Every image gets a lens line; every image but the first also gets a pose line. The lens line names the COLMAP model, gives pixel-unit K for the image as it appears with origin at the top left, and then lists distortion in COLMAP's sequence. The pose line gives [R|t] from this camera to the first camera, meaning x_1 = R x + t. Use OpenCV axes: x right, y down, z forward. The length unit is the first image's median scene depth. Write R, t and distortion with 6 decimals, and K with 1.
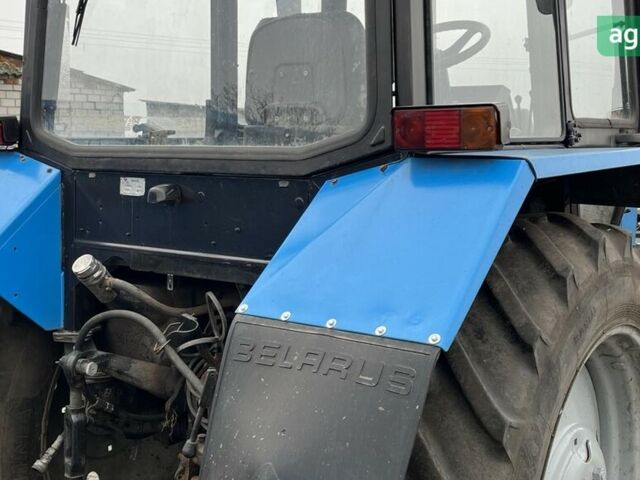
lens RADIAL K [[852.4, 0, 320.0], [0, 852.4, 240.0], [0, 0, 1]] dist [0.157278, -0.555238]
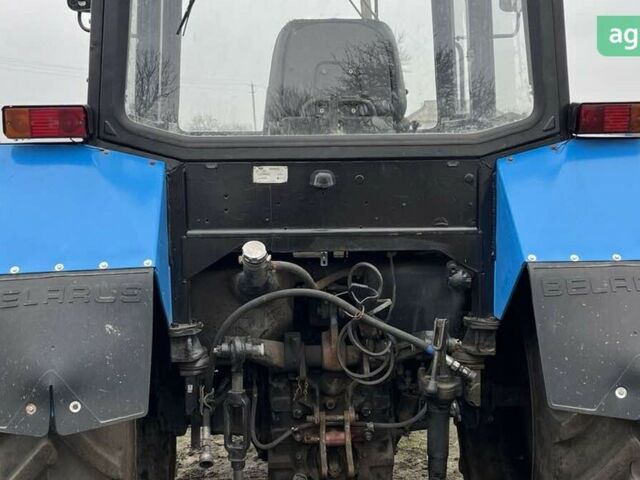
lens RADIAL K [[852.4, 0, 320.0], [0, 852.4, 240.0], [0, 0, 1]] dist [0.157278, -0.555238]
pose [[0.768840, -0.088487, 0.633289, -1.085228], [0.083494, 0.995792, 0.037774, -0.021061], [-0.633967, 0.023833, 0.772993, 0.189138]]
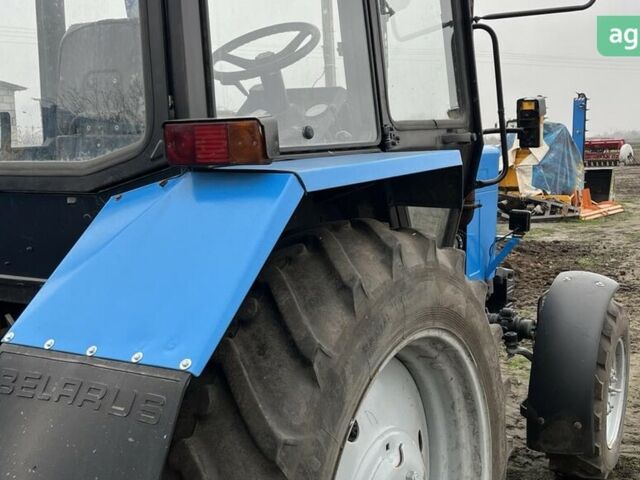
lens RADIAL K [[852.4, 0, 320.0], [0, 852.4, 240.0], [0, 0, 1]] dist [0.157278, -0.555238]
pose [[0.994994, -0.037674, 0.092560, 0.158768], [0.036837, 0.999264, 0.010743, -0.023600], [-0.092896, -0.007279, 0.995649, 0.015558]]
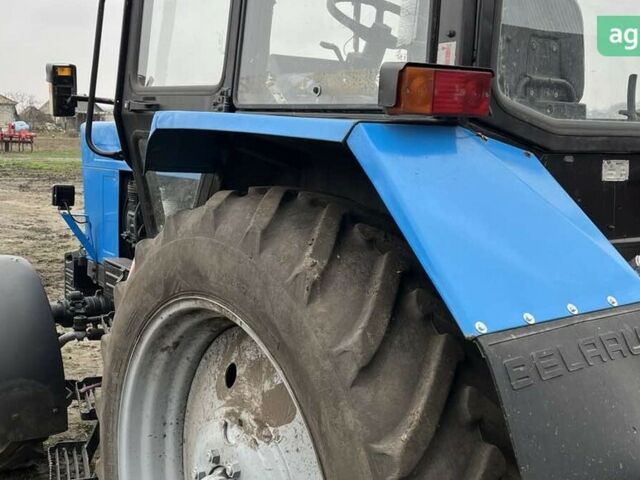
lens RADIAL K [[852.4, 0, 320.0], [0, 852.4, 240.0], [0, 0, 1]] dist [0.157278, -0.555238]
pose [[0.301044, -0.117405, 0.946355, -1.432547], [0.079316, 0.992036, 0.097841, -0.128775], [-0.950306, 0.045606, 0.307959, 1.305203]]
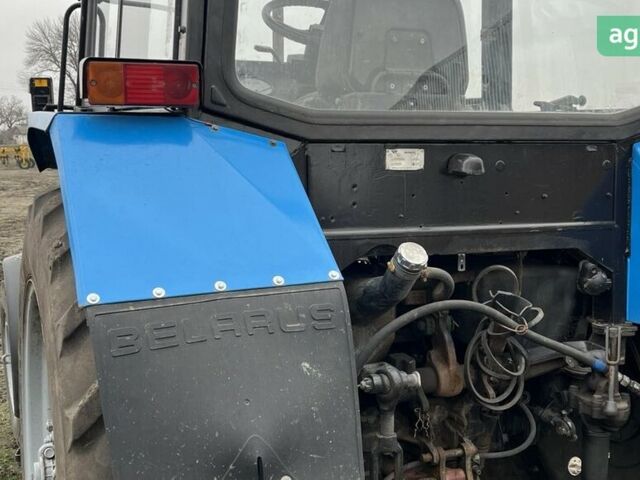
lens RADIAL K [[852.4, 0, 320.0], [0, 852.4, 240.0], [0, 0, 1]] dist [0.157278, -0.555238]
pose [[0.514667, -0.103405, 0.851132, -1.269169], [0.091578, 0.993652, 0.065345, -0.059019], [-0.852486, 0.044314, 0.520869, 0.813139]]
